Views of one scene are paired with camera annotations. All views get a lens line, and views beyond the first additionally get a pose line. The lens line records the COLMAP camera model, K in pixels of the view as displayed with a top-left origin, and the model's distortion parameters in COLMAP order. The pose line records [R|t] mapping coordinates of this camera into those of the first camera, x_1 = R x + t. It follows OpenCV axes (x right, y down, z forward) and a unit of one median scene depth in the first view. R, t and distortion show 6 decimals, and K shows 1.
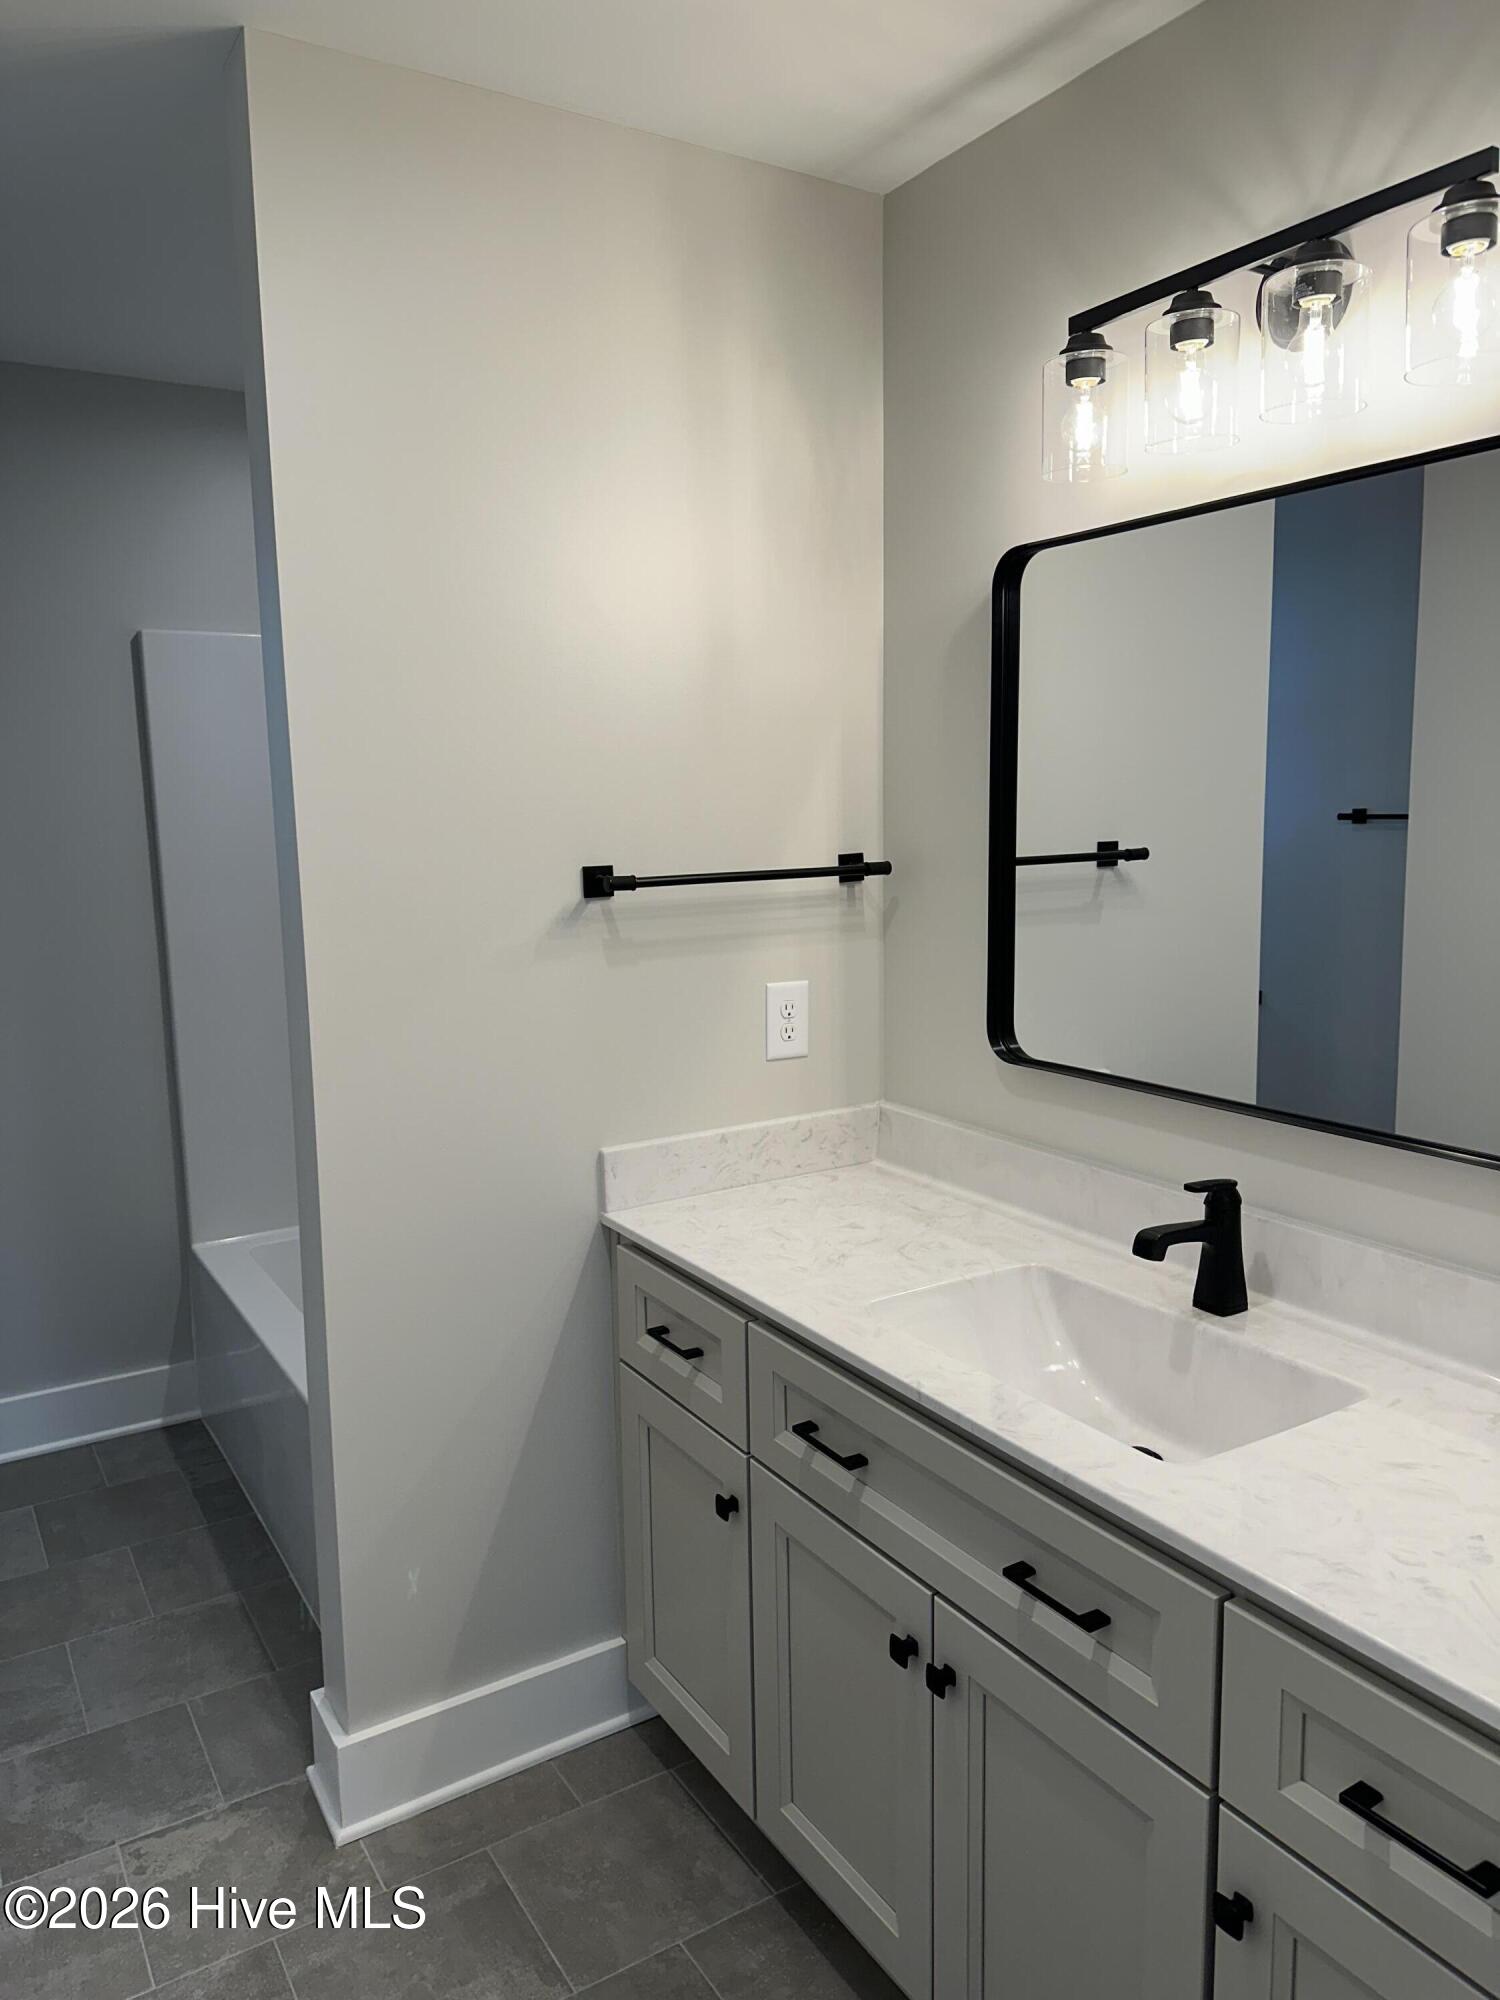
lens RADIAL K [[1375.5, 0, 750.0], [0, 1375.5, 1000.0], [0, 0, 1]] dist [0.050501, -0.070433]
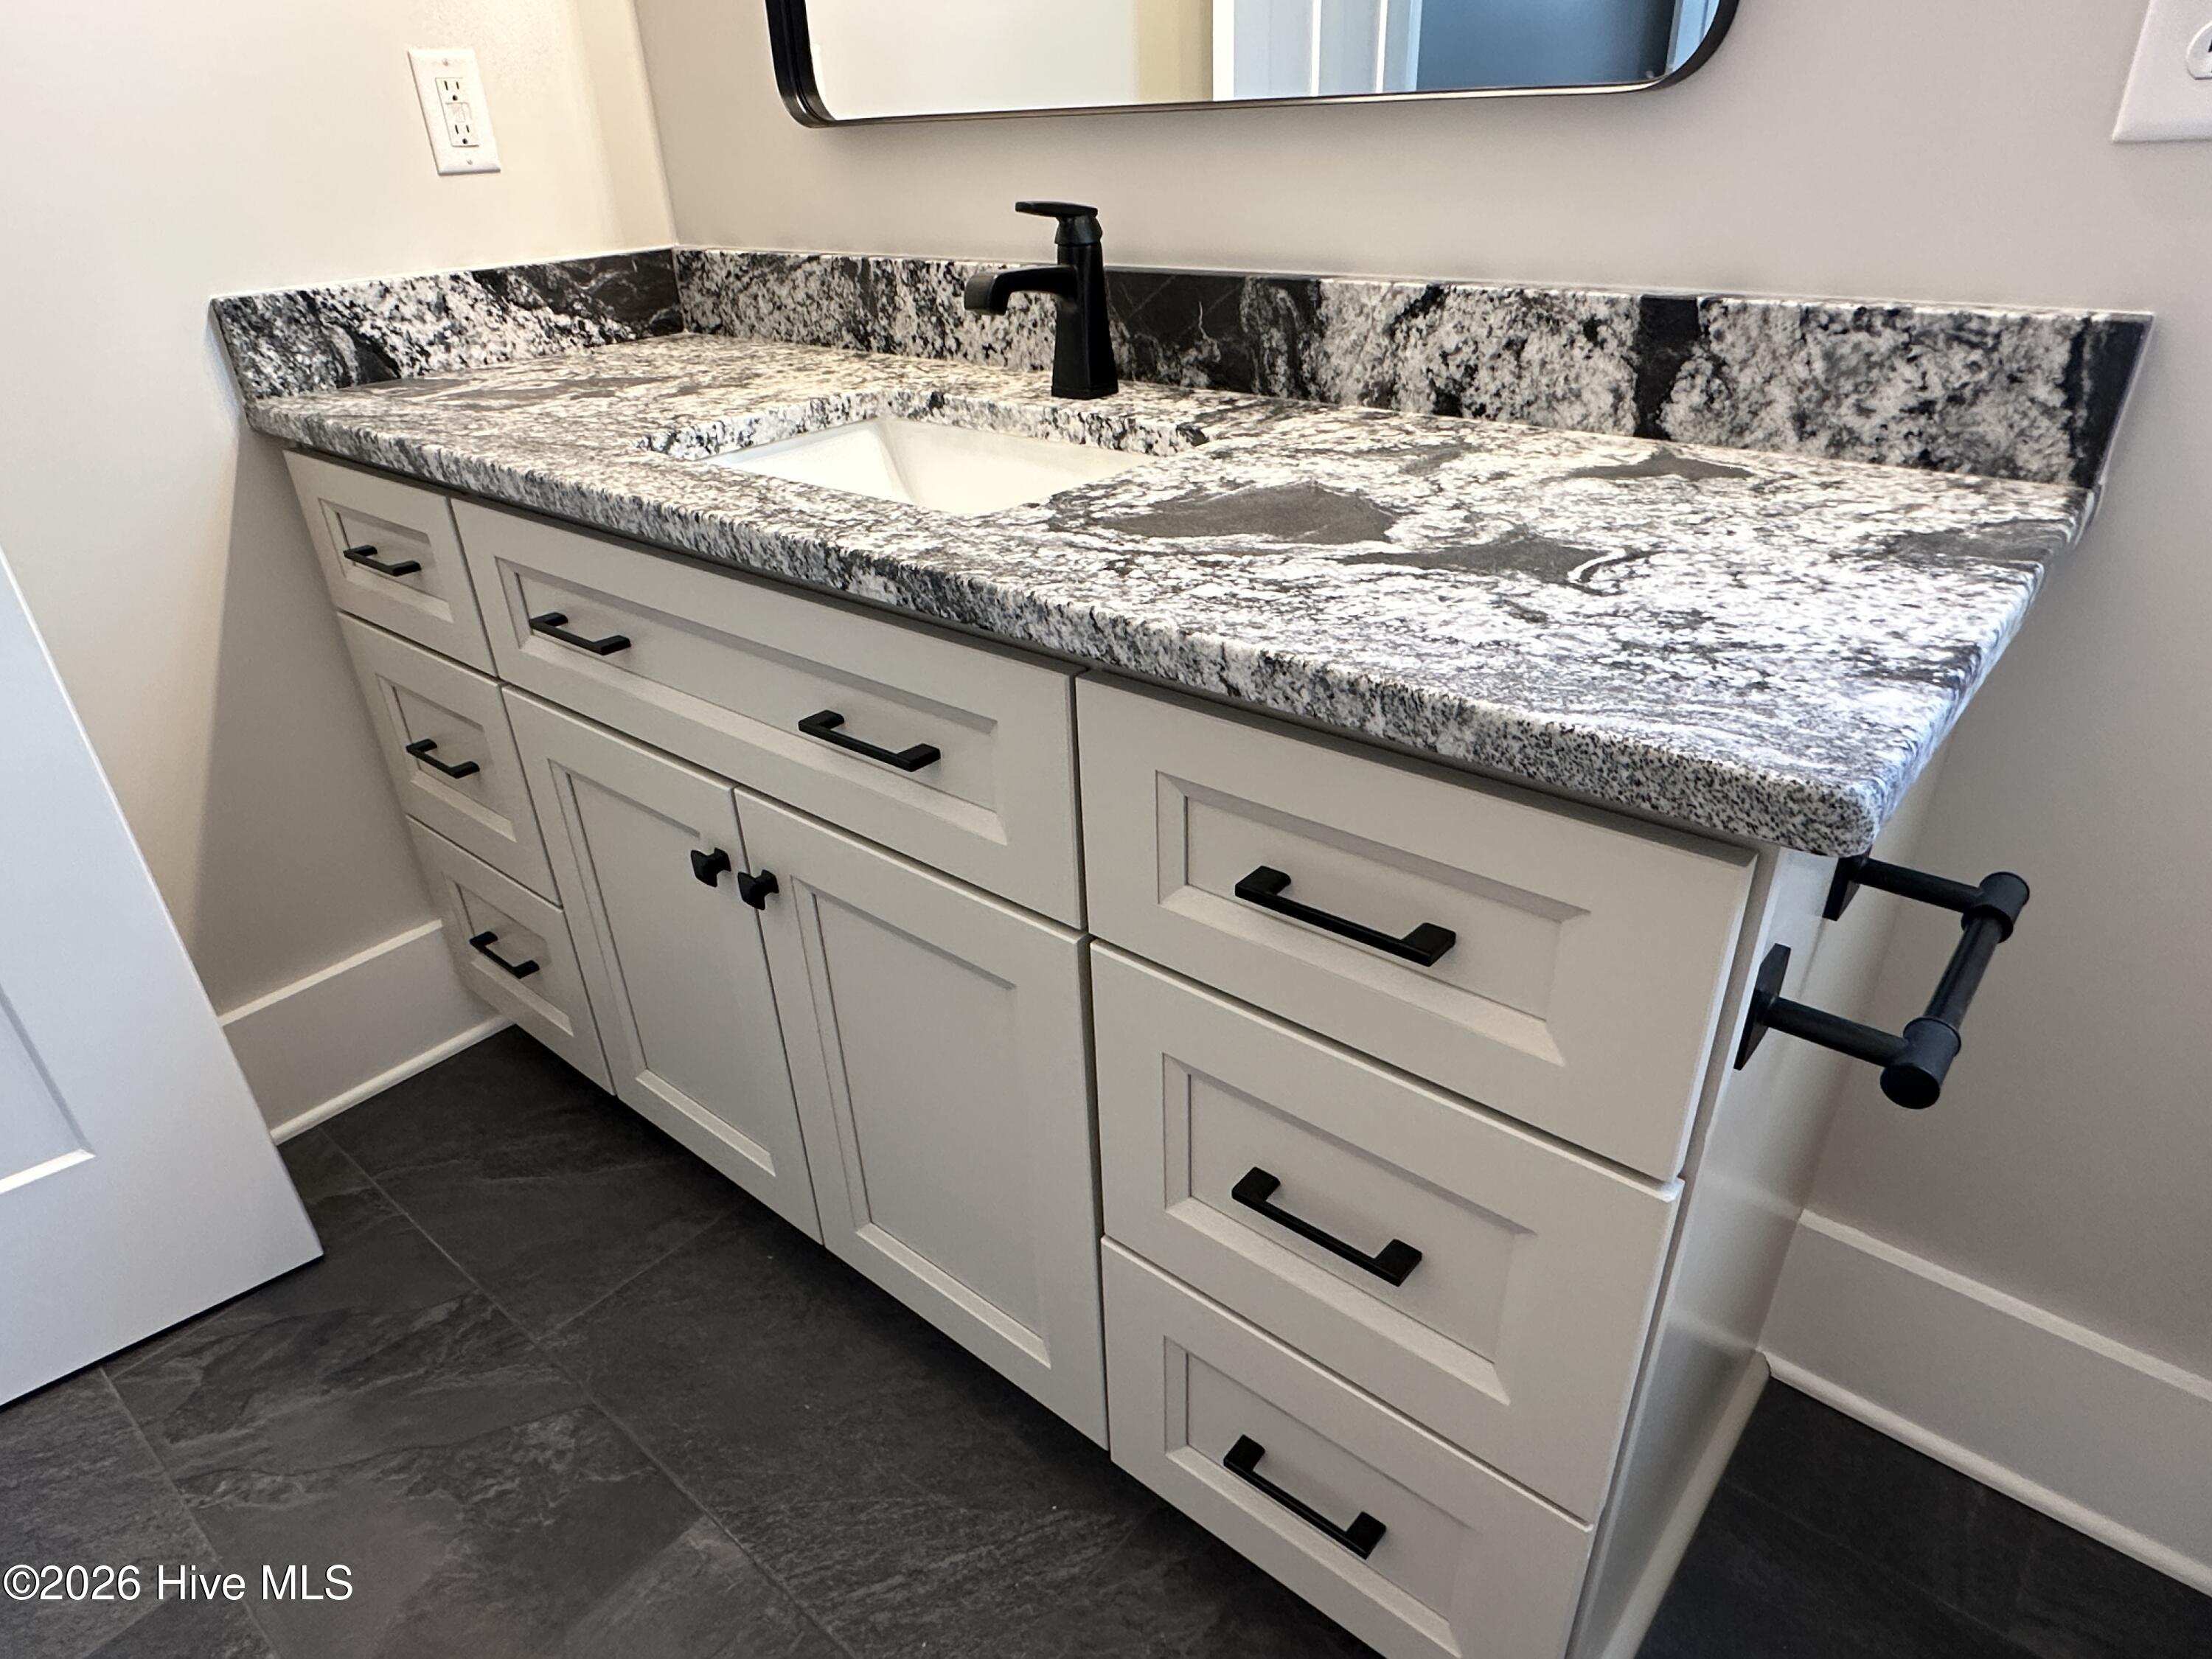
lens RADIAL K [[1323.9, 0, 1106.0], [0, 1323.9, 829.5], [0, 0, 1]] dist [0.002042, 0.001017]
pose [[0.952079, -0.168084, 0.255526, 0.137309], [0.069874, 0.932894, 0.353307, 0.213251], [-0.297765, -0.318522, 0.899933, 0.296081]]
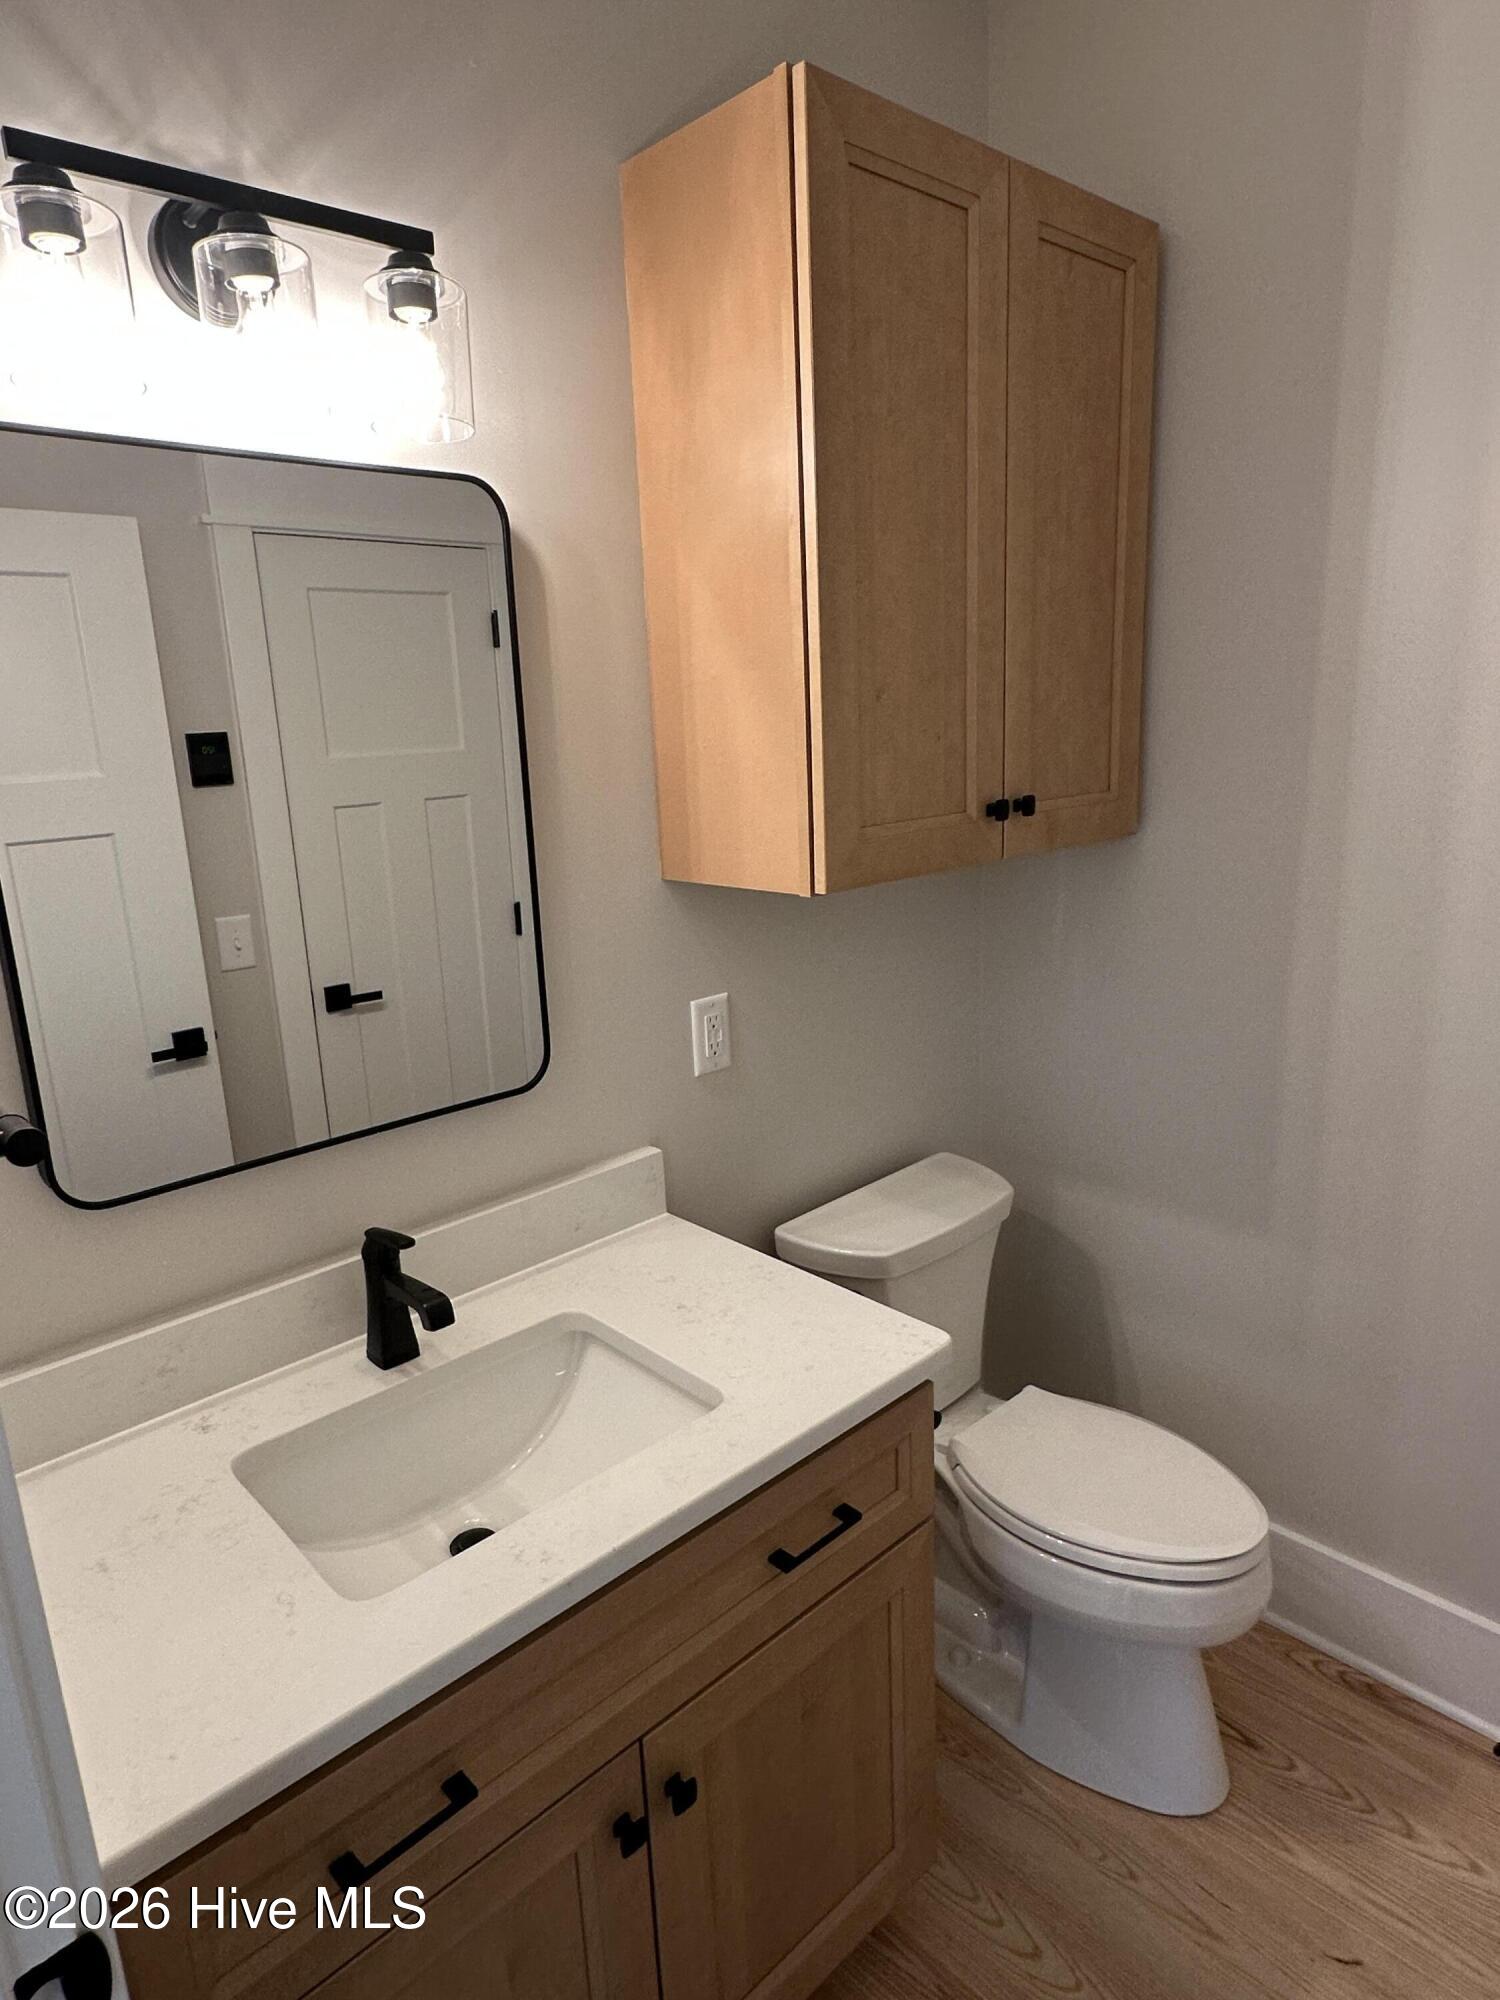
lens RADIAL K [[1197.0, 0, 750.0], [0, 1197.0, 1000.0], [0, 0, 1]] dist [0.002042, 0.001017]
pose [[-0.185889, -0.207896, 0.960325, -0.500764], [0.185127, 0.952445, 0.242024, -0.182850], [-0.964973, 0.222772, -0.138561, 0.892076]]
